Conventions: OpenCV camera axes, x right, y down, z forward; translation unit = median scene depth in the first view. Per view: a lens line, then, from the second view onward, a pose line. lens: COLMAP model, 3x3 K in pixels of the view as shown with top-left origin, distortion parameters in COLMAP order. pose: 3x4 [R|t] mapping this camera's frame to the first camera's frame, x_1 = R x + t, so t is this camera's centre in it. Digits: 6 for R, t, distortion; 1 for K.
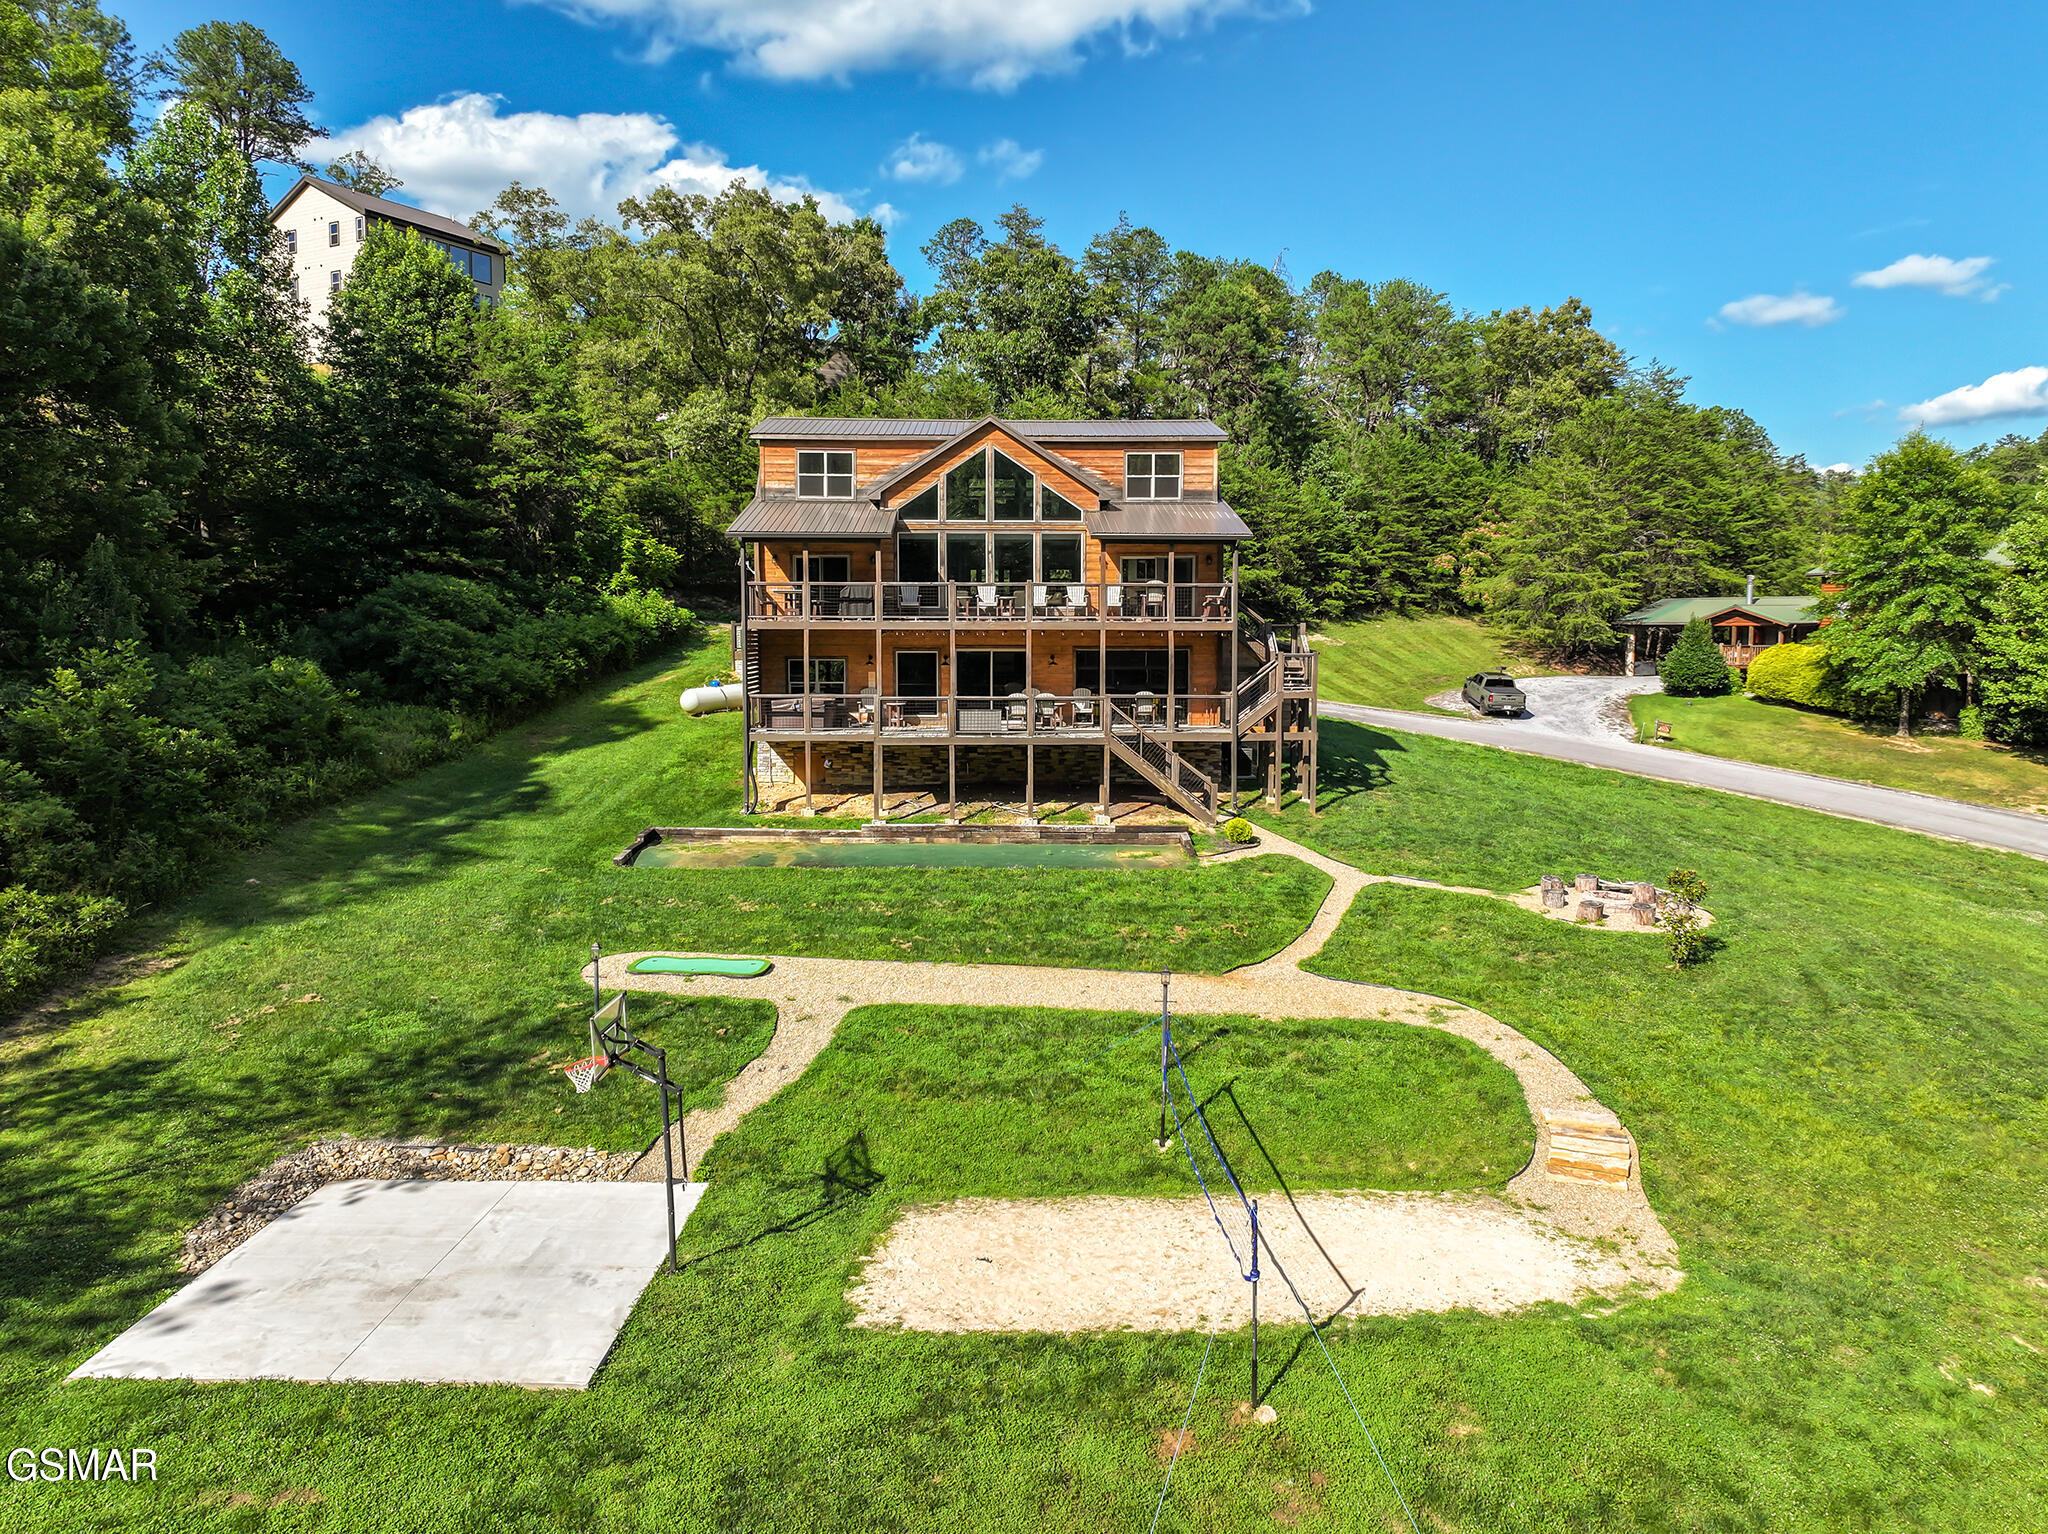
lens RADIAL K [[1438.5, 0, 1024.0], [0, 1438.5, 767.0], [0, 0, 1]] dist [0.000583, 0.005581]
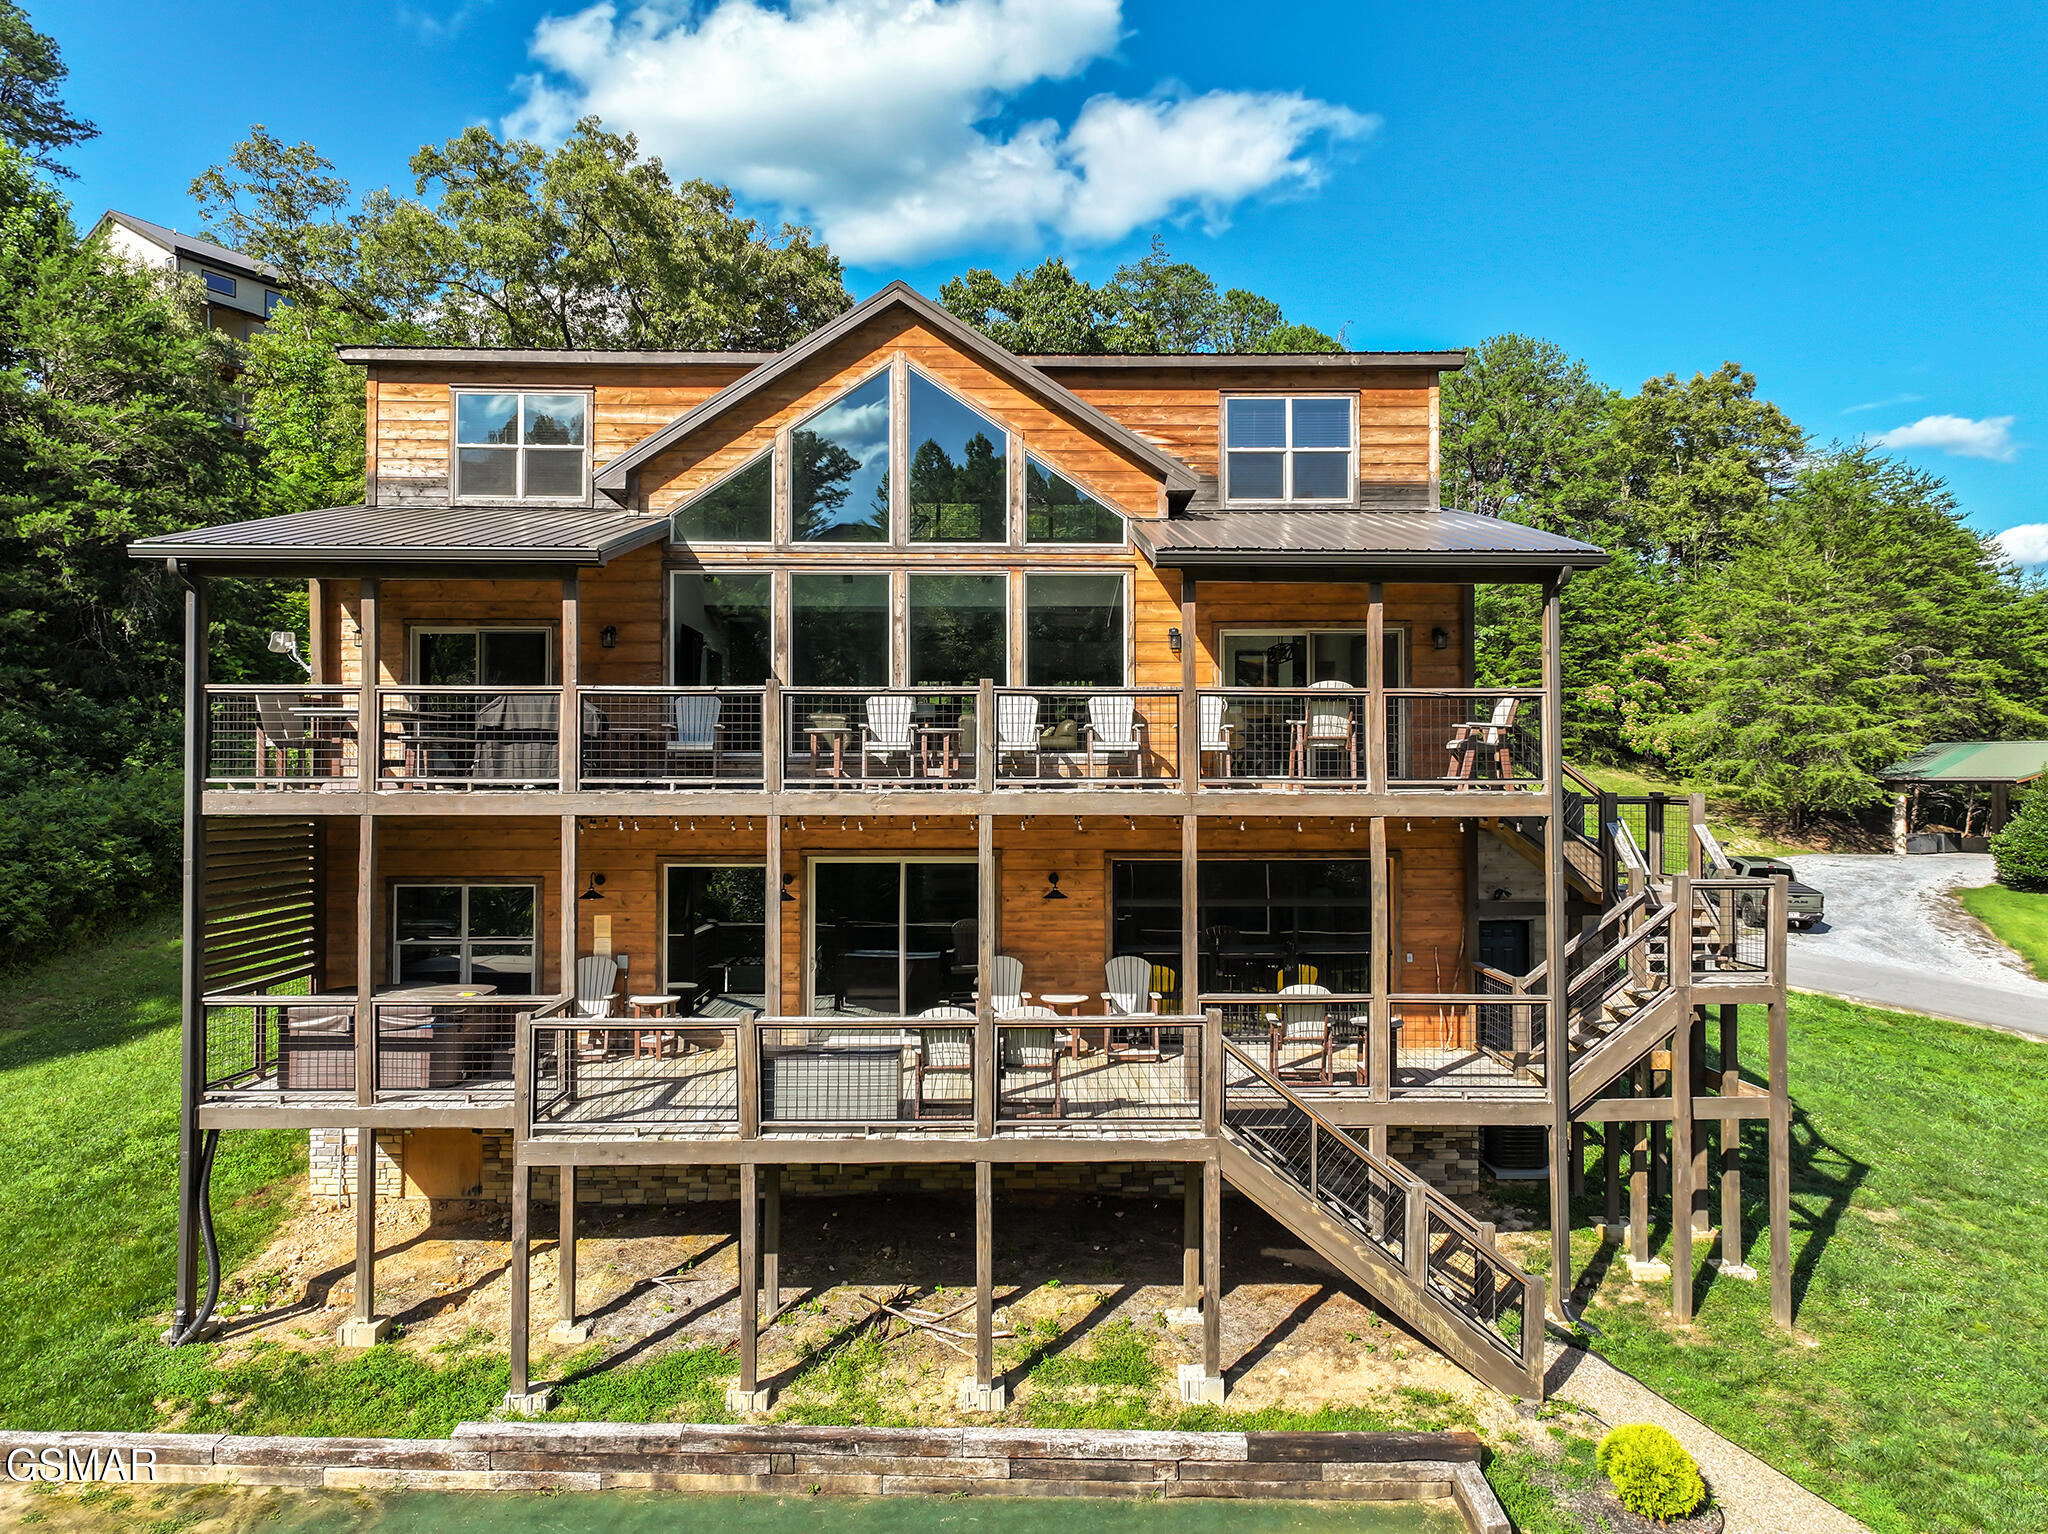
lens RADIAL K [[1433.7, 0, 1028.3], [0, 1433.7, 756.6], [0, 0, 1]] dist [-0.007558, 0.029632]
pose [[0.999958, -0.001480, -0.009064, 0.016480], [0.000465, 0.993825, -0.110961, -0.066262], [0.009172, 0.110952, 0.993783, 0.605295]]
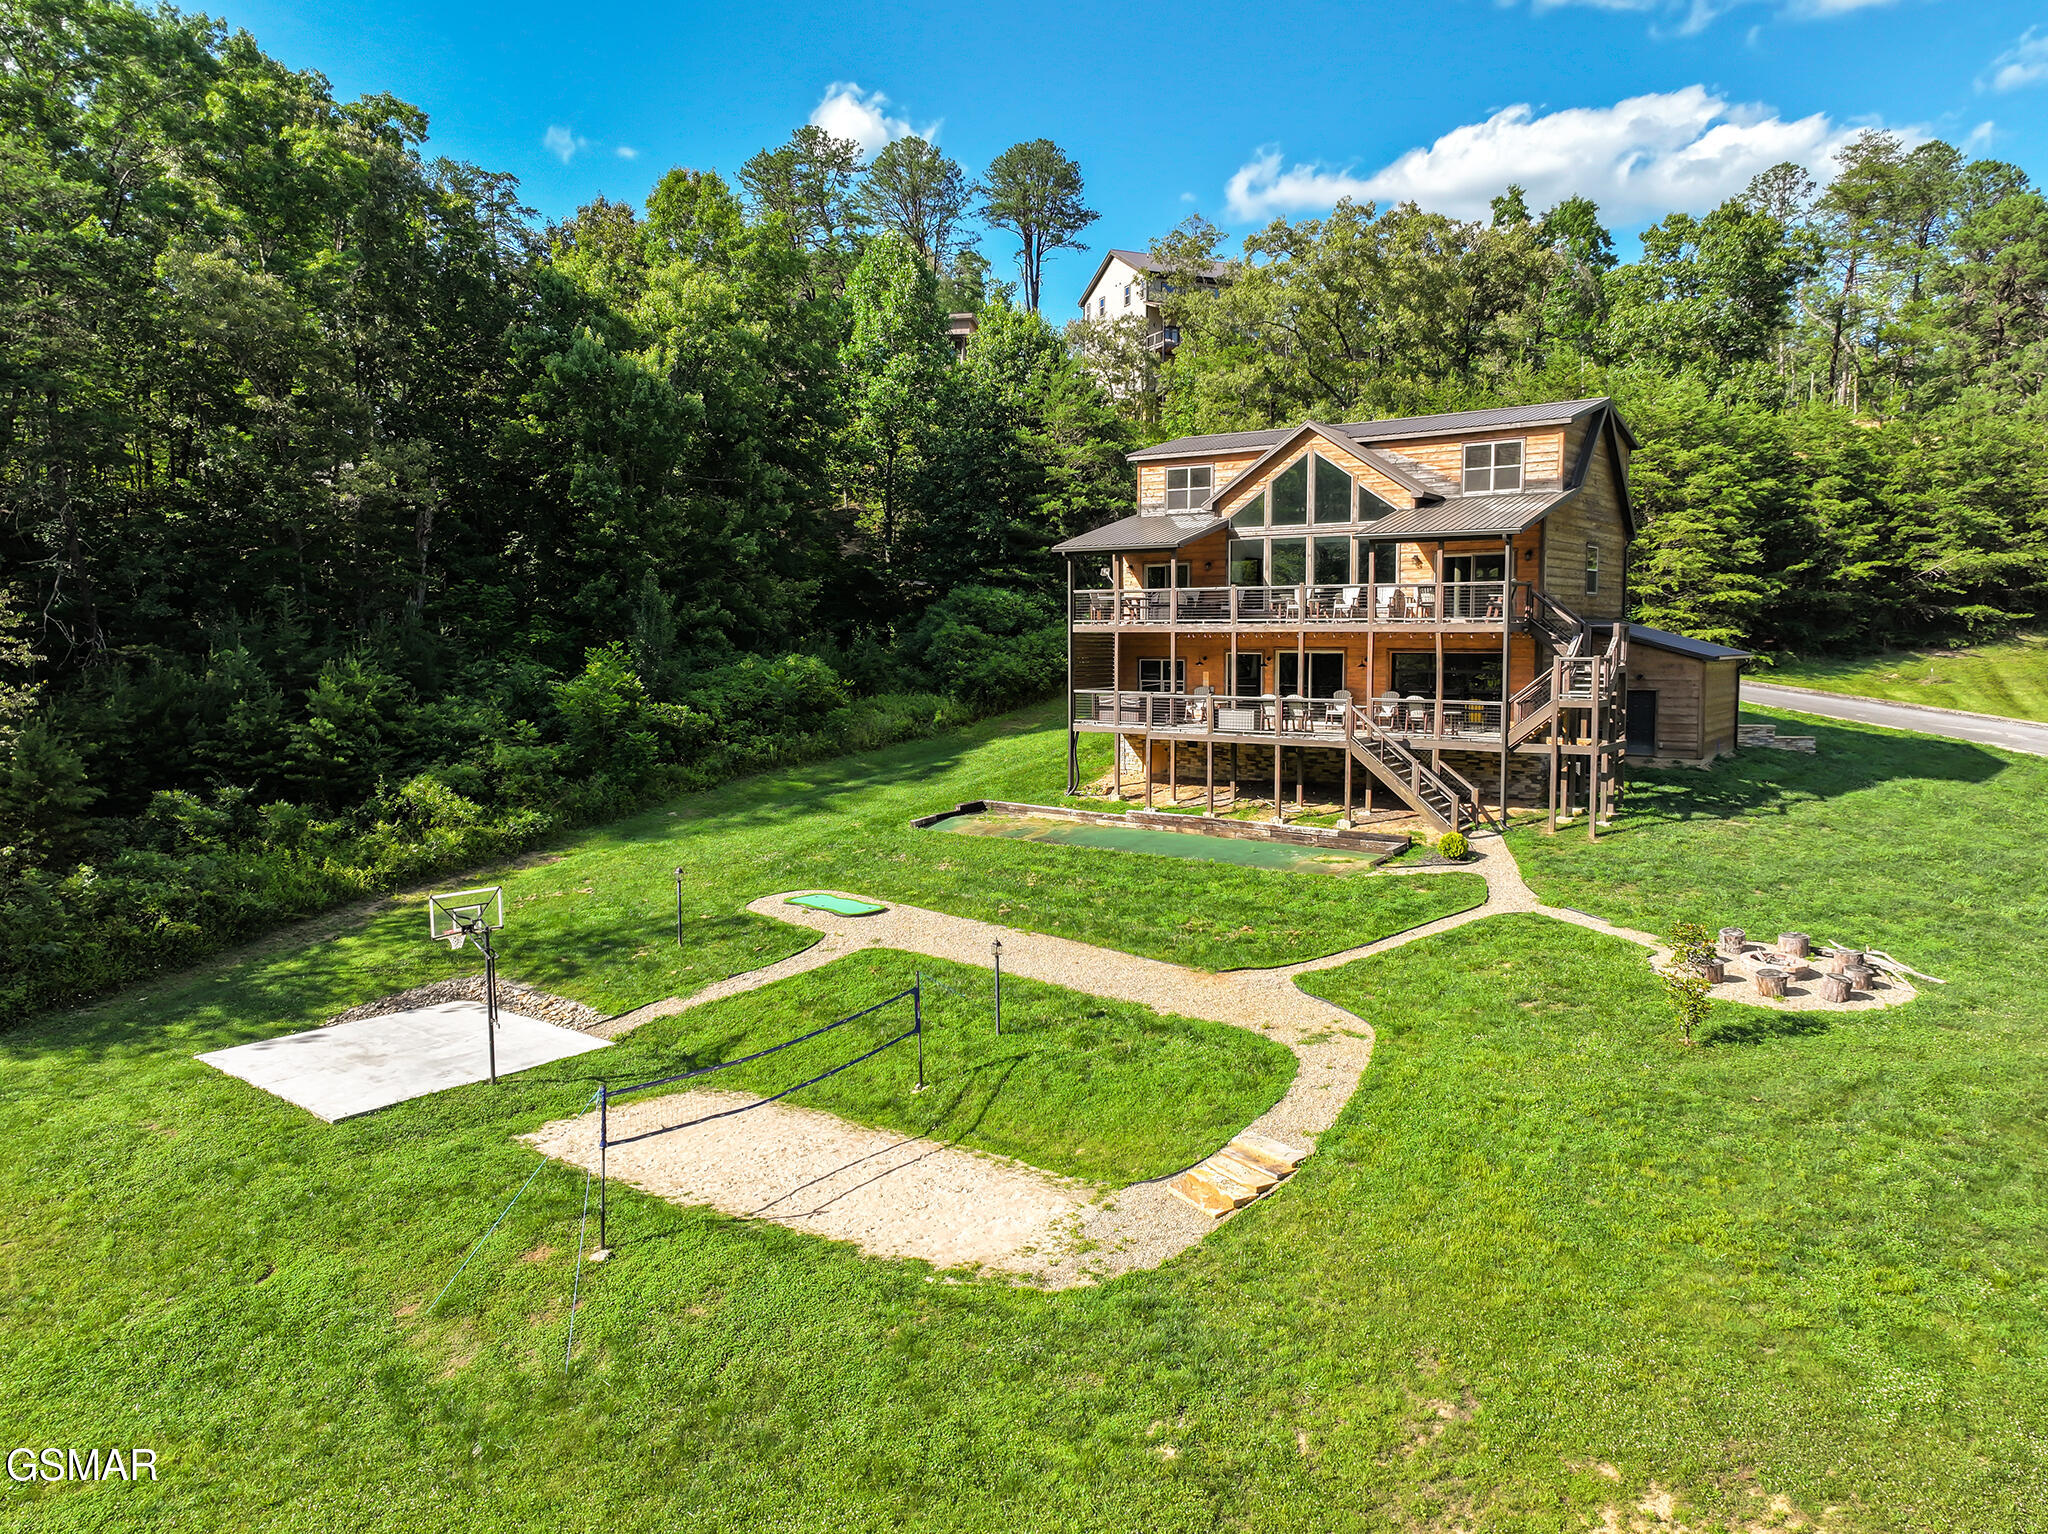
lens RADIAL K [[1433.7, 0, 1028.3], [0, 1433.7, 756.6], [0, 0, 1]] dist [-0.007558, 0.029632]
pose [[0.788731, 0.049320, -0.612757, 0.447928], [-0.054266, 0.998471, 0.010516, -0.007471], [0.612339, 0.024957, 0.790201, 0.083582]]
